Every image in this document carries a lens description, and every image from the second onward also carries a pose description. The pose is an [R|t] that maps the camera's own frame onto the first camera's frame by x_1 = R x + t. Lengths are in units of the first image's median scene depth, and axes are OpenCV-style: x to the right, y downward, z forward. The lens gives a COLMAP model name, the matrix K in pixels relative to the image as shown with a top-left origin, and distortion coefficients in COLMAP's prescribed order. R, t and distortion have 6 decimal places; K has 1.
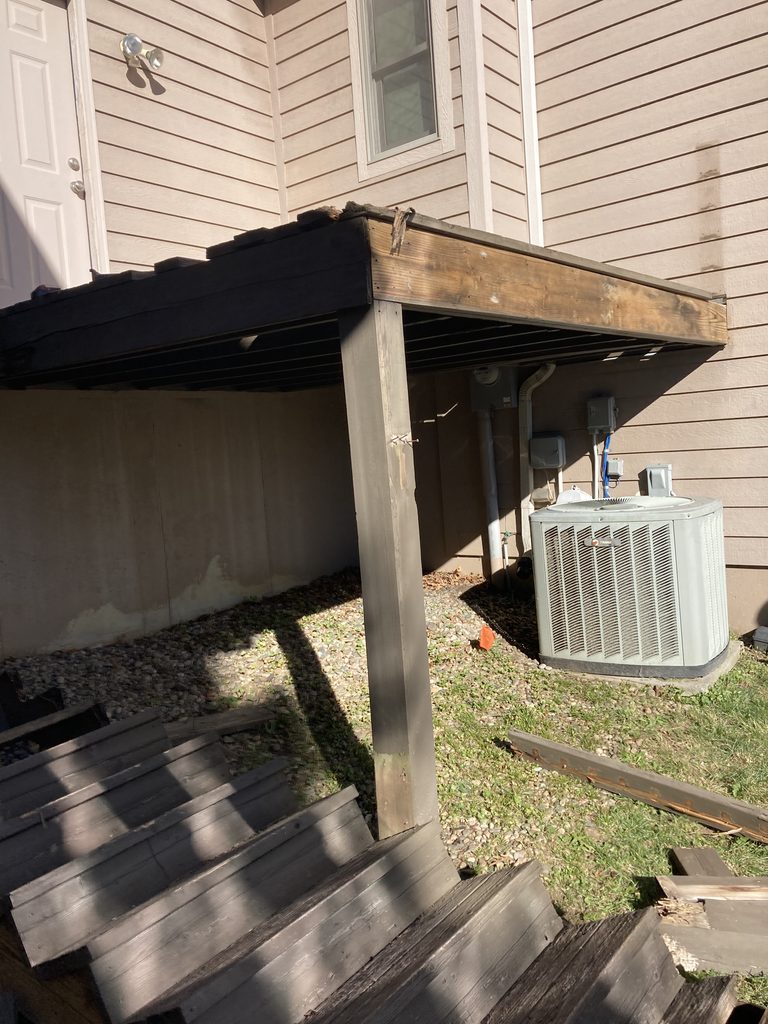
lens RADIAL K [[838.4, 0, 381.6], [0, 838.4, 501.5], [0, 0, 1]] dist [0.052486, -0.057437]
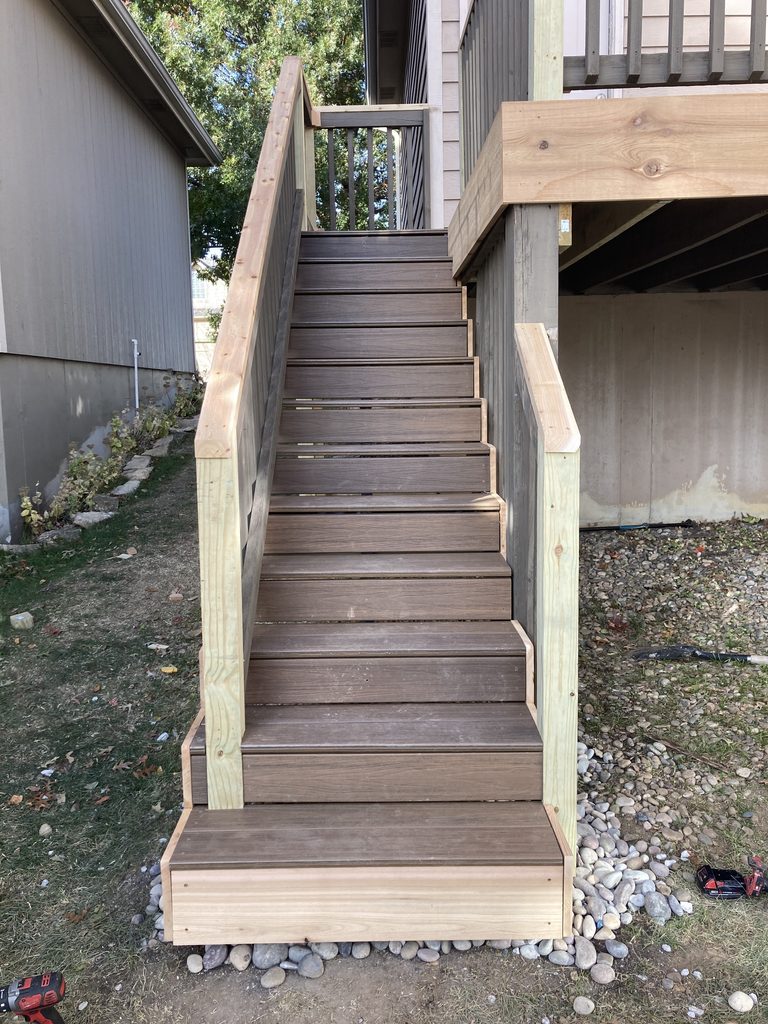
lens RADIAL K [[838.4, 0, 383.7], [0, 838.4, 494.8], [0, 0, 1]] dist [0.052486, -0.057437]
pose [[0.630629, 0.151539, -0.761146, 0.372557], [-0.076934, 0.988127, 0.132988, -0.002225], [0.772262, -0.025308, 0.634800, 0.106615]]
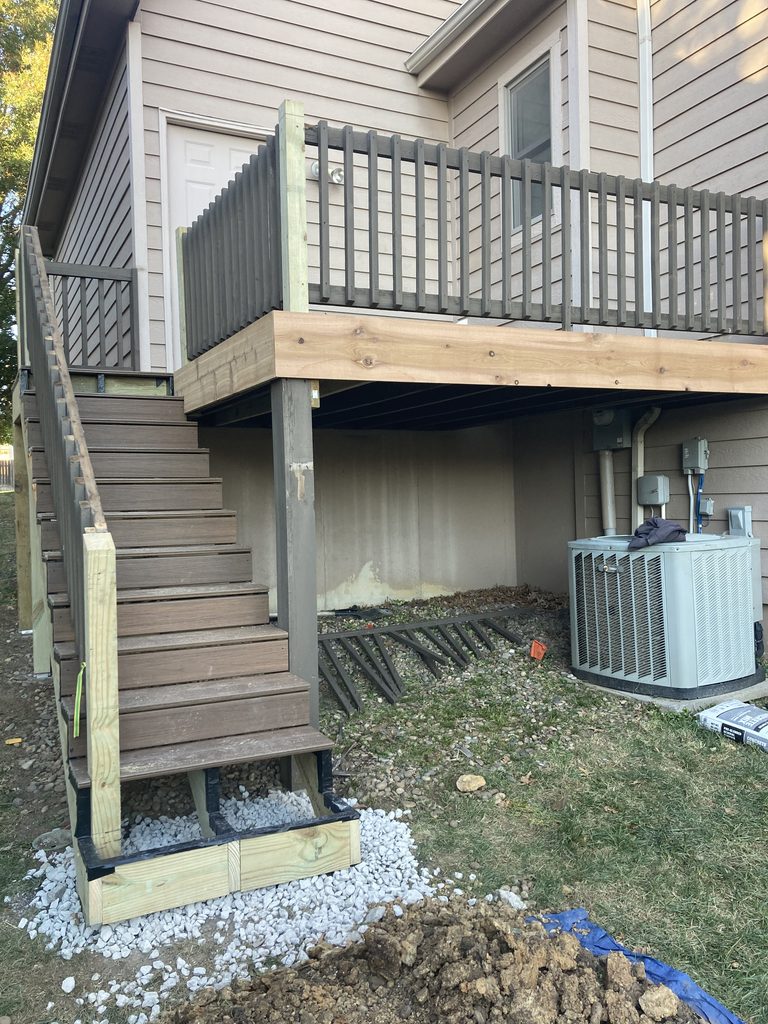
lens RADIAL K [[838.4, 0, 385.6], [0, 838.4, 502.4], [0, 0, 1]] dist [0.052486, -0.057437]
pose [[0.905835, 0.052121, -0.420413, 0.407029], [-0.068607, 0.997351, -0.024176, 0.007182], [0.418039, 0.050743, 0.907011, -0.134734]]
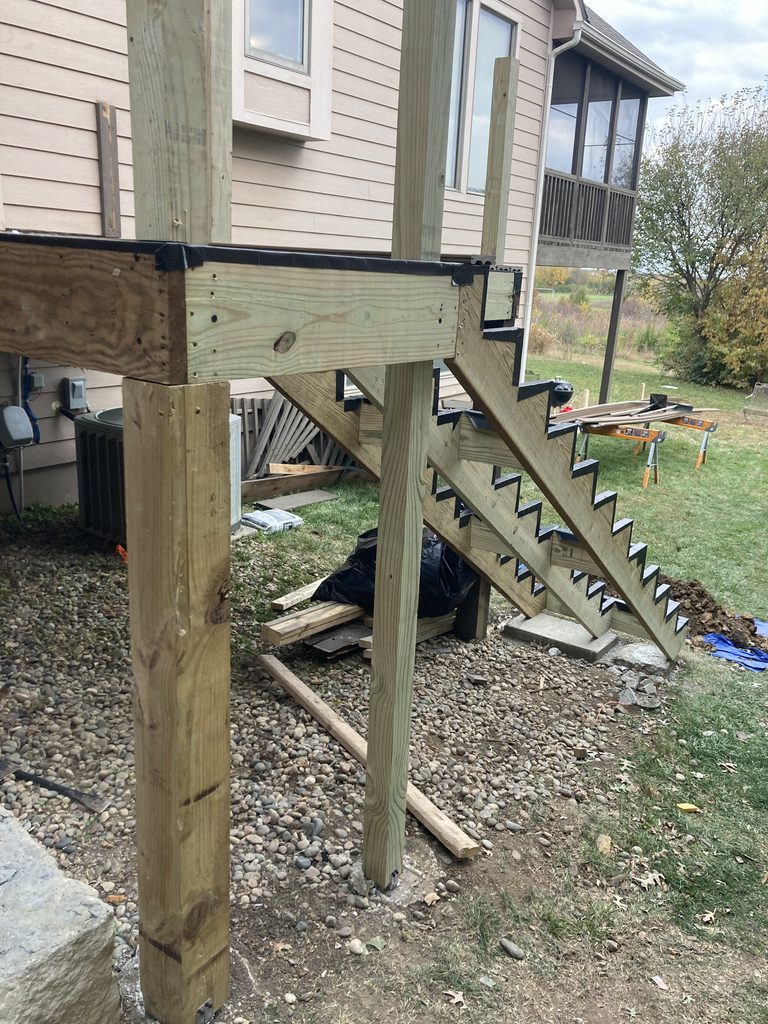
lens RADIAL K [[838.4, 0, 384.3], [0, 838.4, 510.1], [0, 0, 1]] dist [0.052486, -0.057437]
pose [[-0.045134, -0.213241, 0.975957, -0.939716], [0.025165, 0.976399, 0.214501, -0.113171], [-0.998664, 0.034241, -0.038703, 0.690601]]
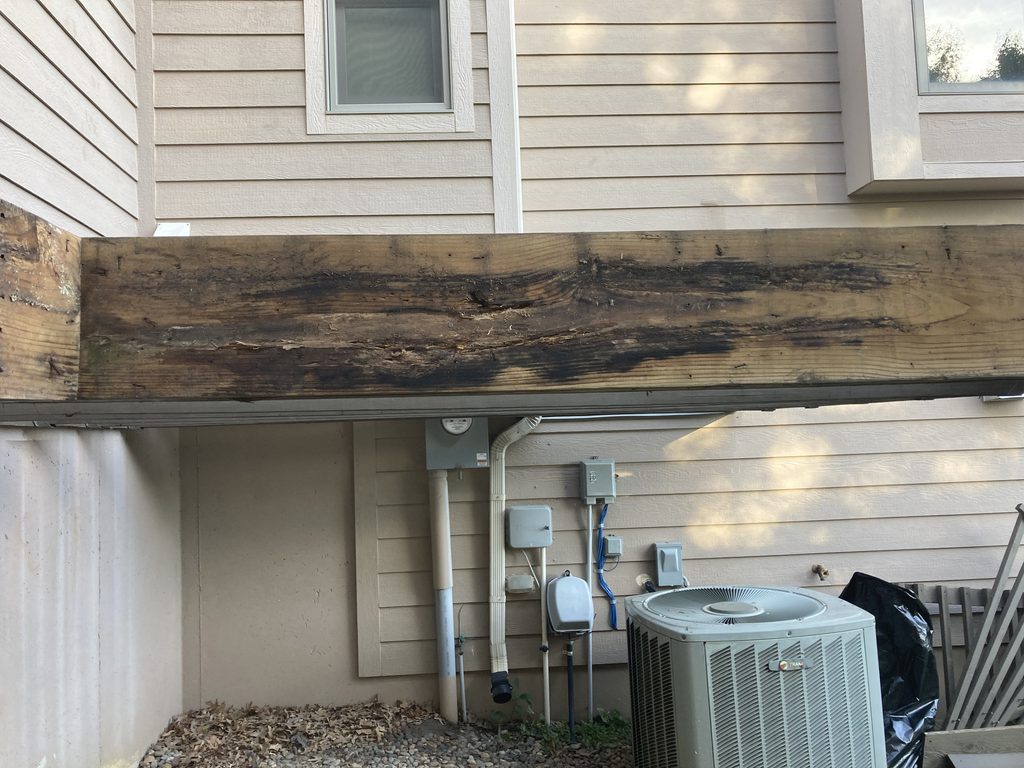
lens RADIAL K [[838.4, 0, 502.6], [0, 838.4, 373.4], [0, 0, 1]] dist [0.052486, -0.057437]
pose [[0.735662, 0.093813, 0.670820, -0.424603], [0.028907, 0.985112, -0.169467, -0.080197], [-0.676731, 0.144062, 0.721998, 0.516329]]
